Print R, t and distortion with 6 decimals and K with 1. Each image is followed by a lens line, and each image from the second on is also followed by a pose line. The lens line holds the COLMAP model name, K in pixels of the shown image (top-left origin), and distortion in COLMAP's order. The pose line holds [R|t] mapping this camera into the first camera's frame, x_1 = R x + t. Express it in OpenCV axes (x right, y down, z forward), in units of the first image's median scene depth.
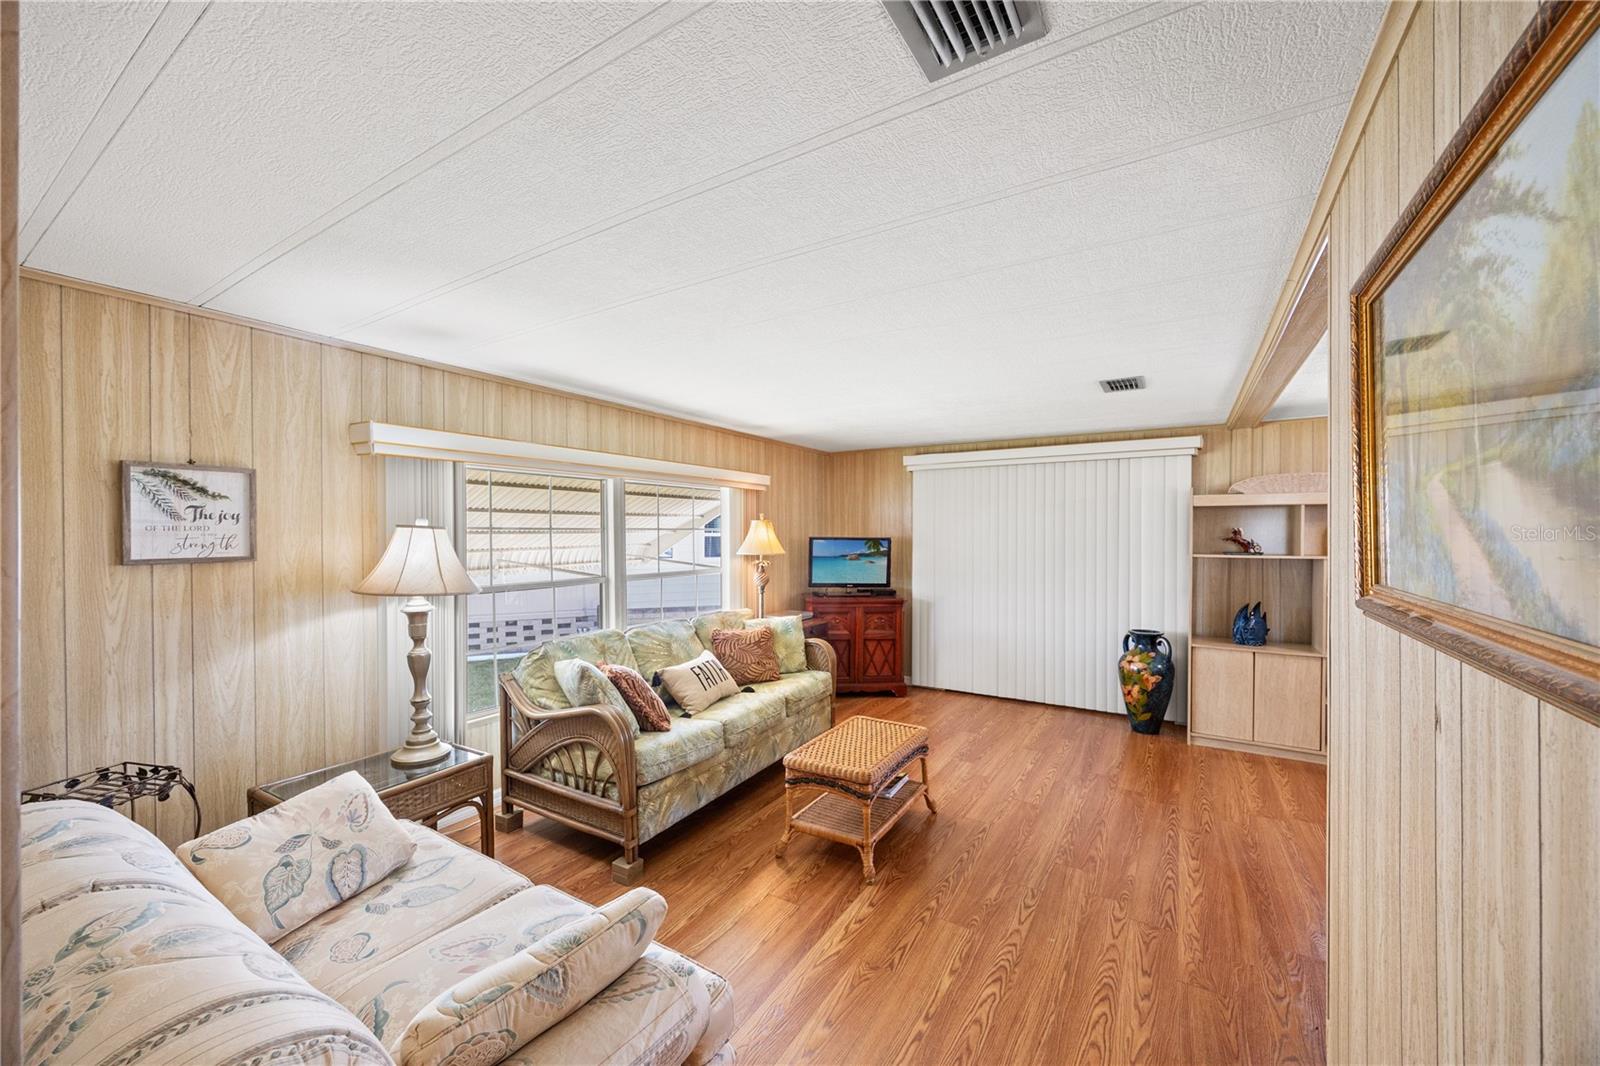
lens RADIAL K [[613.3, 0, 802.3], [0, 613.3, 538.9], [0, 0, 1]] dist [-0.002367, -0.000318]
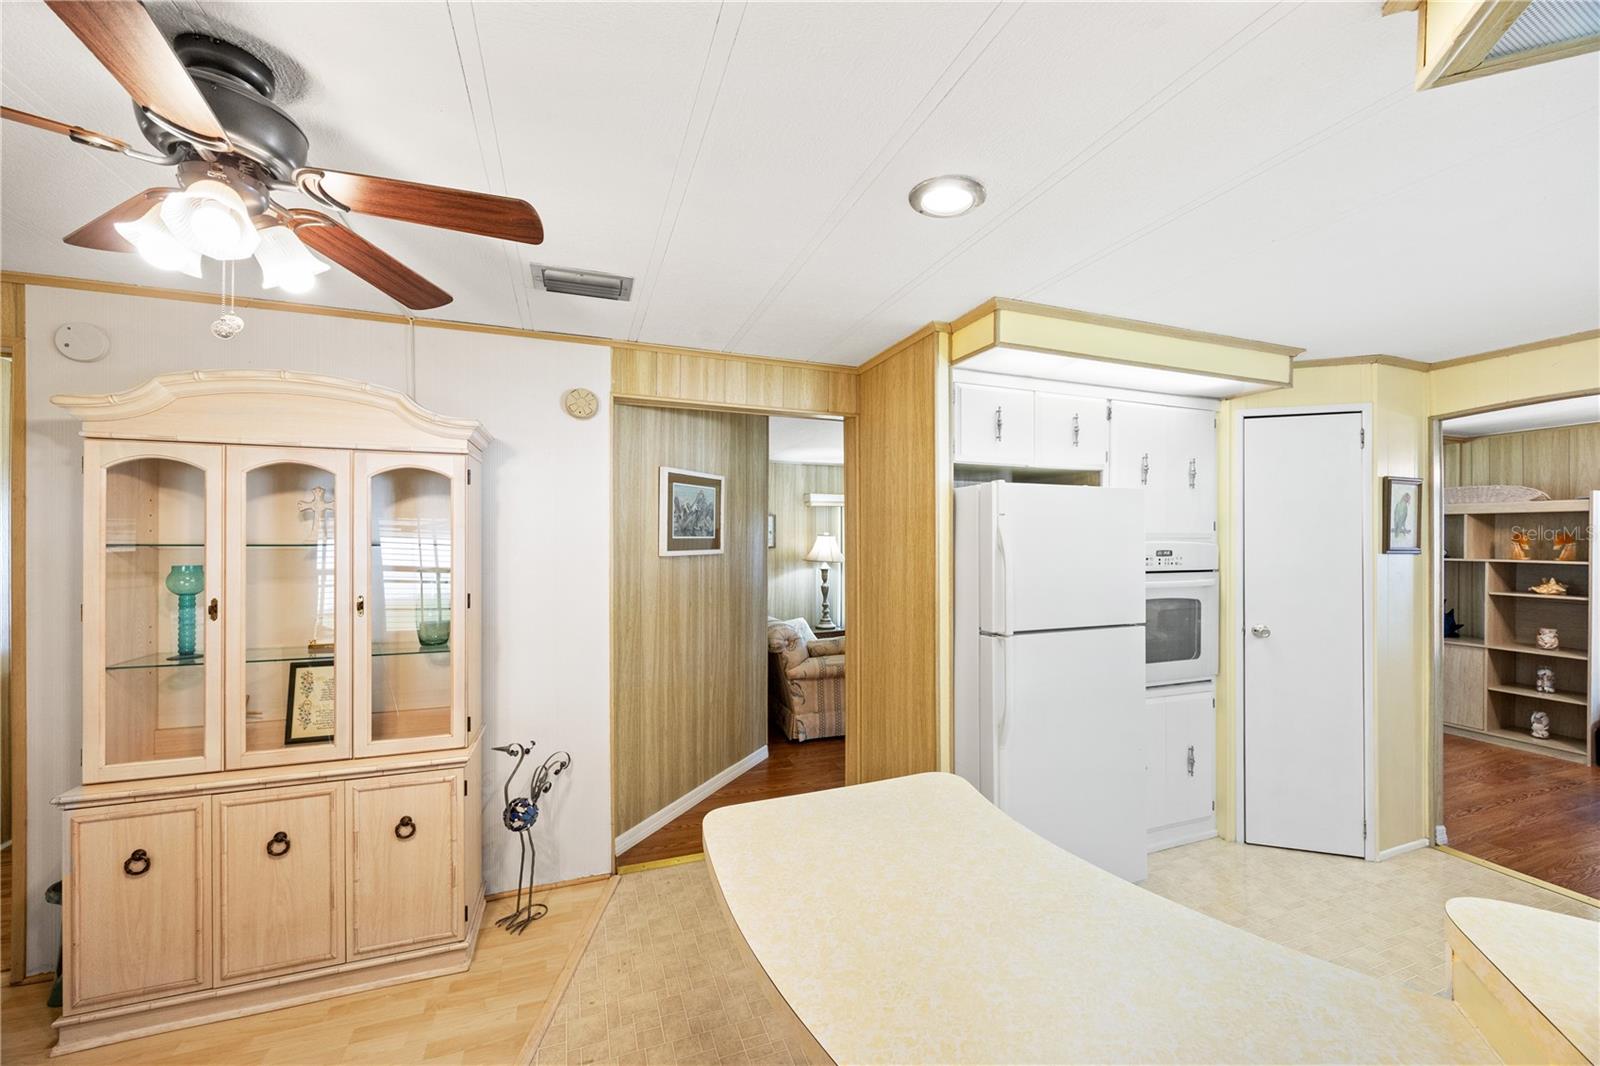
lens RADIAL K [[613.3, 0, 796.6], [0, 613.3, 538.1], [0, 0, 1]] dist [-0.002367, -0.000318]
pose [[0.789616, 0.001612, -0.613599, 0.743427], [-0.006265, 0.999966, -0.005434, 0.005267], [0.613569, 0.008135, 0.789599, -0.954857]]
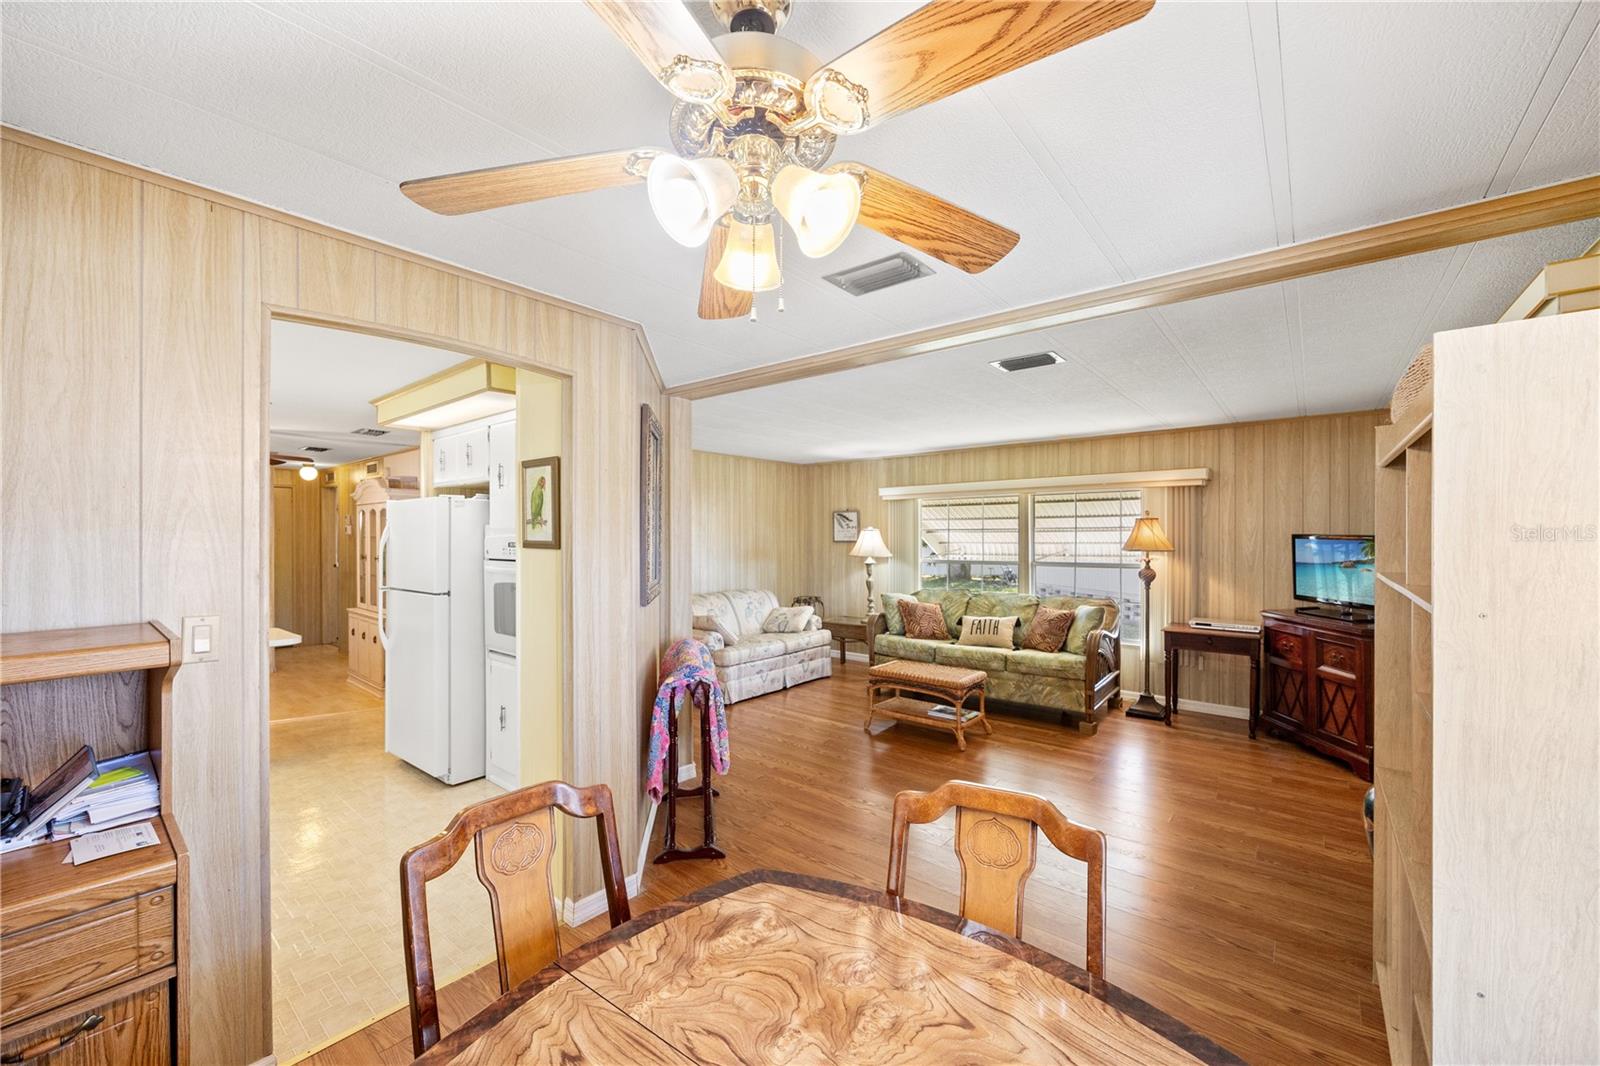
lens RADIAL K [[613.3, 0, 796.9], [0, 613.3, 537.1], [0, 0, 1]] dist [-0.002367, -0.000318]
pose [[-0.135840, 0.005240, -0.990717, 1.712703], [-0.004163, 0.999974, 0.005860, -0.003538], [0.990722, 0.004921, -0.135815, 0.937651]]
